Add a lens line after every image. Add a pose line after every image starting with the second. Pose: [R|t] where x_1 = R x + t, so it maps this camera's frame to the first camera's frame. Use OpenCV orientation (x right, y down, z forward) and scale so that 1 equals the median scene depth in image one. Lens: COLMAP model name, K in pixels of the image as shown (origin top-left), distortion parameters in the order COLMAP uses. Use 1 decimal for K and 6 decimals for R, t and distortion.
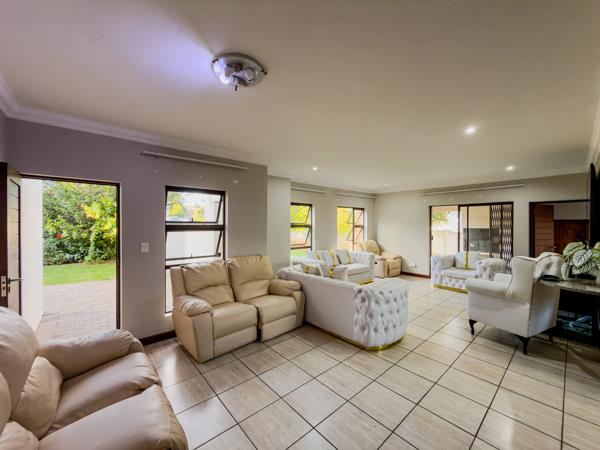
lens RADIAL K [[239.9, 0, 301.9], [0, 239.9, 222.8], [0, 0, 1]] dist [0.000764, 0.000229]
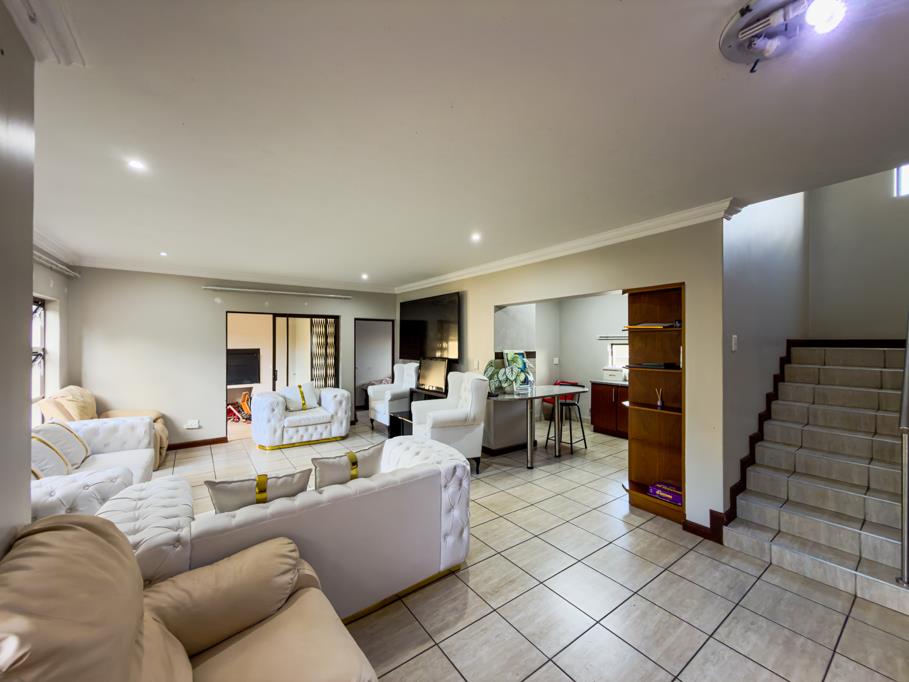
lens RADIAL K [[363.4, 0, 457.4], [0, 363.4, 337.7], [0, 0, 1]] dist [0.000764, 0.000229]
pose [[0.099440, 0.006806, 0.995020, -0.309444], [-0.006538, 0.999959, -0.006186, -0.008592], [-0.995022, -0.005890, 0.099480, 0.475811]]
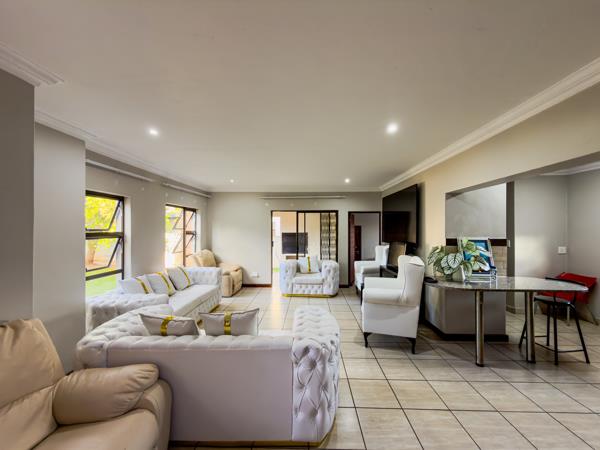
lens RADIAL K [[242.0, 0, 300.7], [0, 242.0, 225.9], [0, 0, 1]] dist [-0.000069, 0.000079]
pose [[0.689486, 0.003915, 0.724288, -0.100001], [-0.002415, 0.999992, -0.003107, -0.008174], [-0.724295, 0.000393, 0.689490, 0.315893]]
